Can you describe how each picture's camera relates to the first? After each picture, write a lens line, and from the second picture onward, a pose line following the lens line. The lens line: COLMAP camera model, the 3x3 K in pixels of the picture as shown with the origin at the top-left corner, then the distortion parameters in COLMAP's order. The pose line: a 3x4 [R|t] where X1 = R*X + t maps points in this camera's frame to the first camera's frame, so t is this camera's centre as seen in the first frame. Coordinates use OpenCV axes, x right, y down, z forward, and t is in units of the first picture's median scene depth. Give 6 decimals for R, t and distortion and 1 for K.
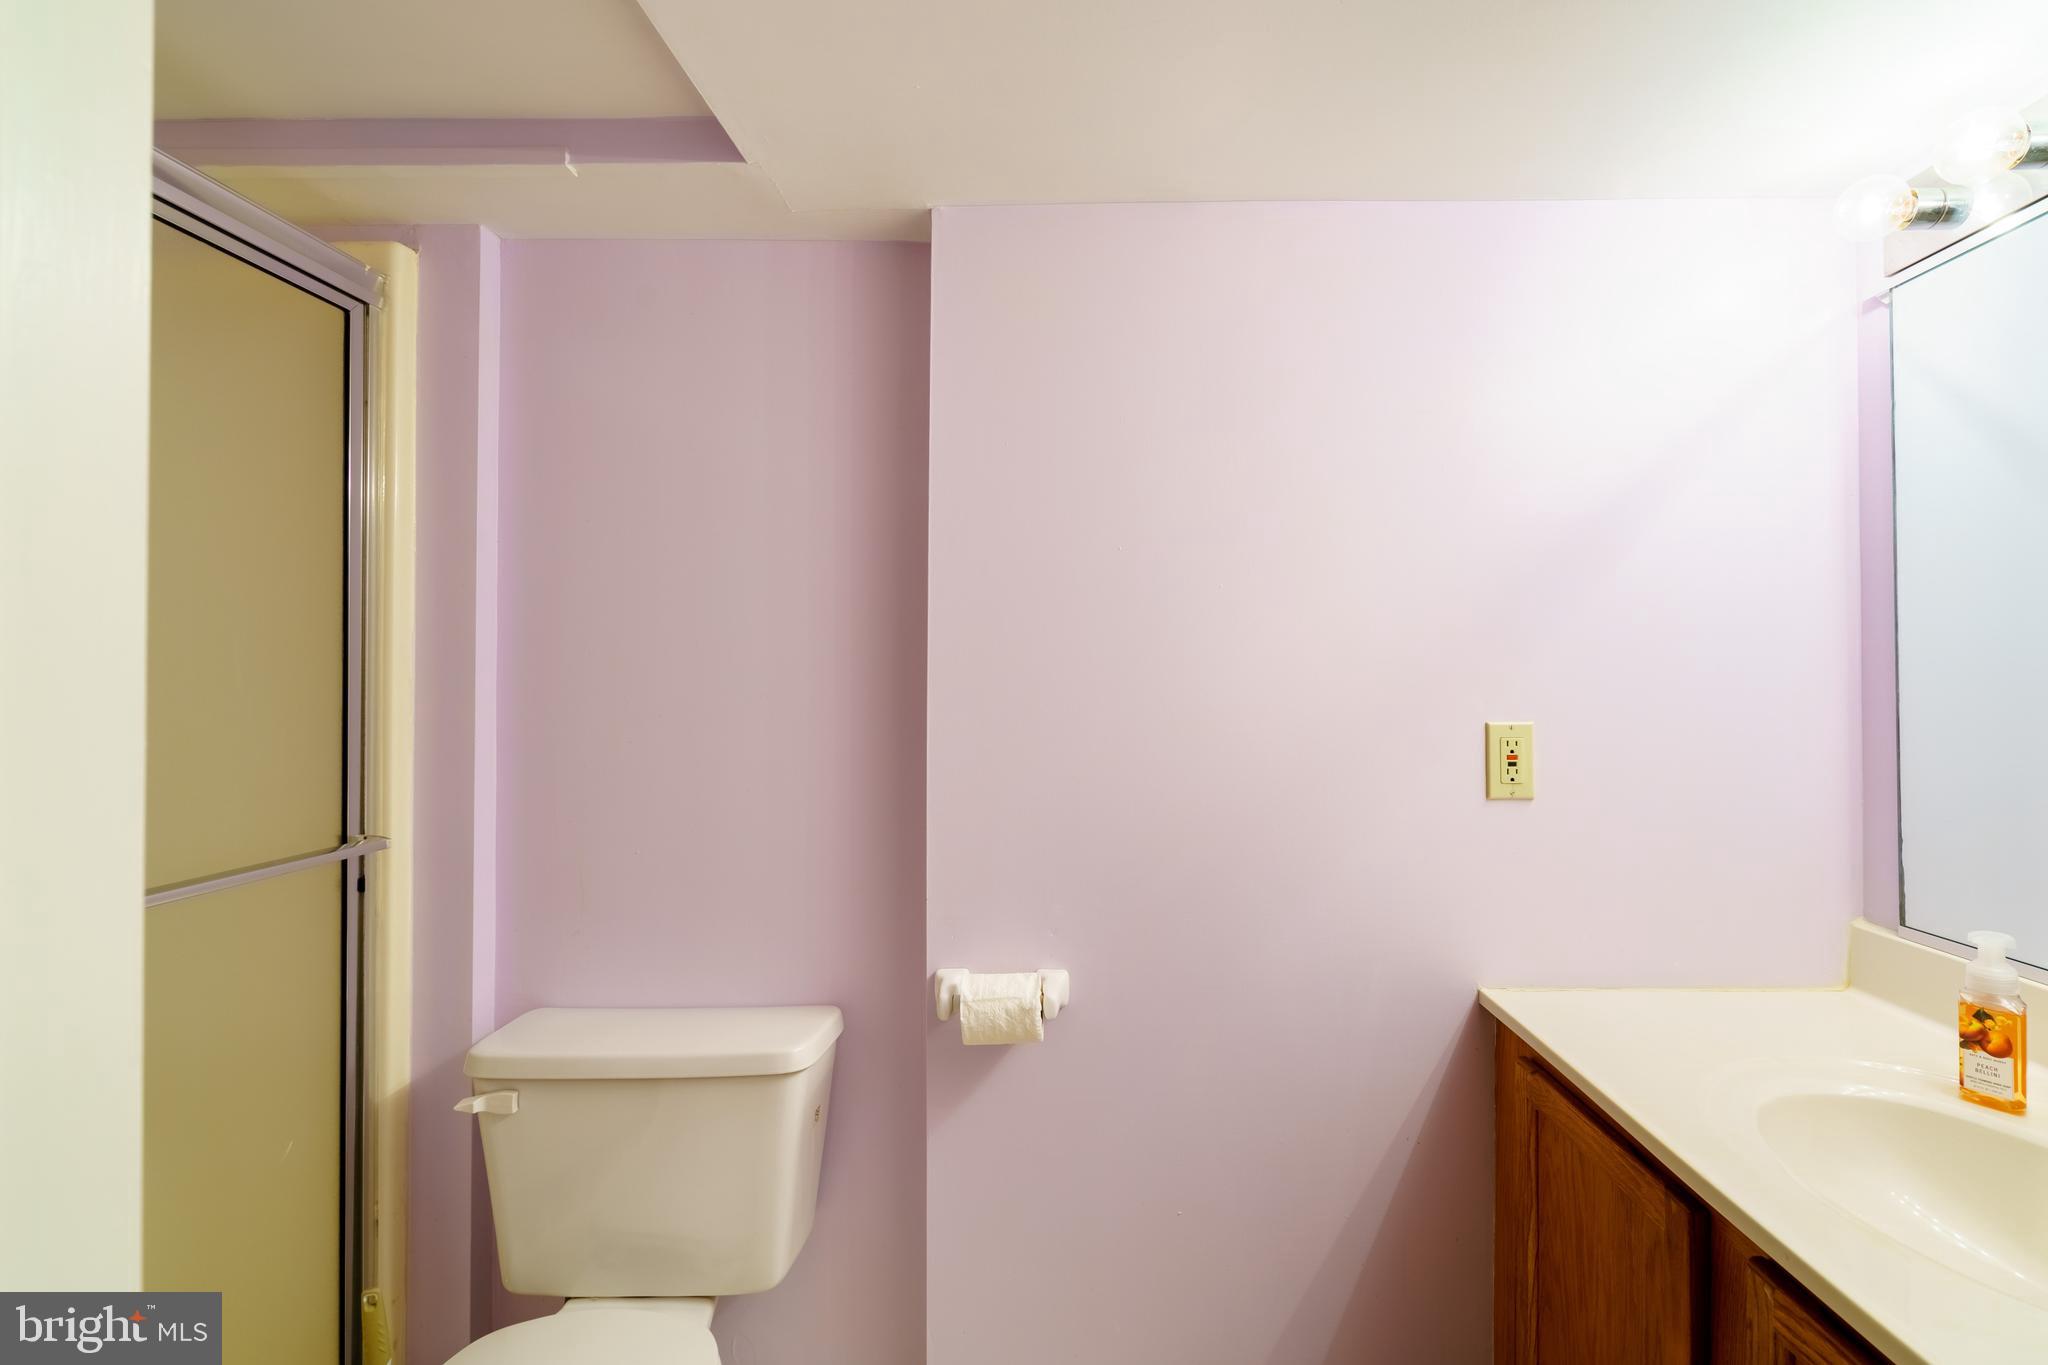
lens RADIAL K [[937.2, 0, 1073.3], [0, 937.2, 665.9], [0, 0, 1]] dist [0.002298, 0.001083]
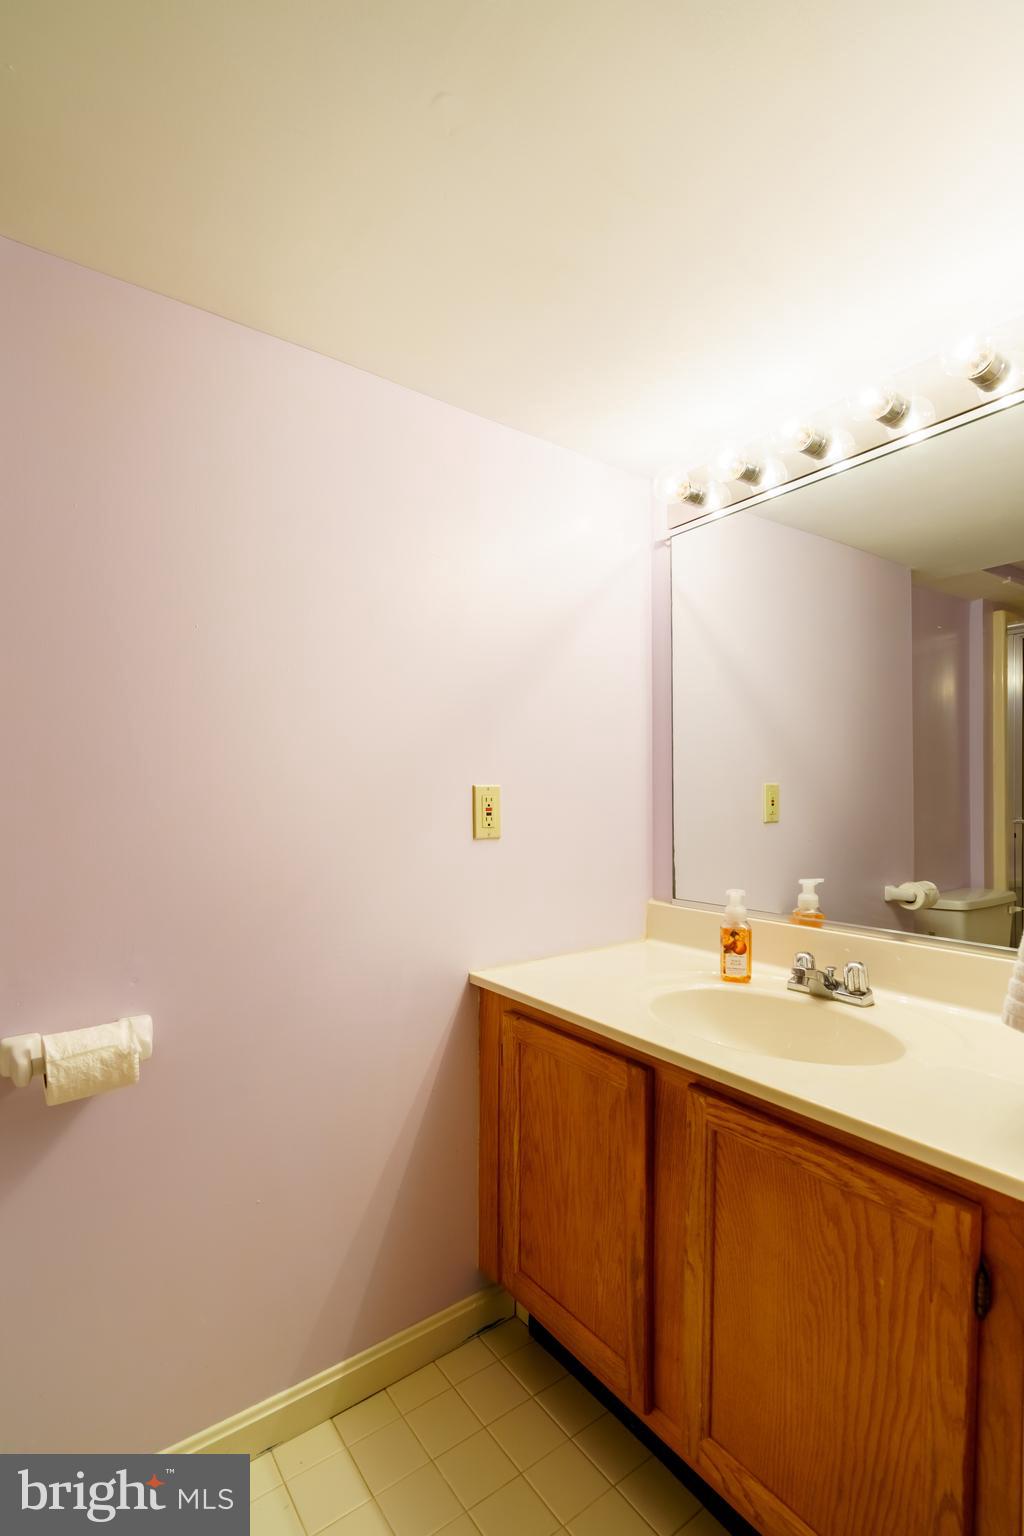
lens RADIAL K [[702.9, 0, 512.0], [0, 702.9, 800.6], [0, 0, 1]] dist [0.002298, 0.001083]
pose [[0.800507, -0.008880, 0.599257, -0.169641], [-0.008003, 0.999643, 0.025503, 0.063980], [-0.599270, -0.025211, 0.800150, 0.132309]]
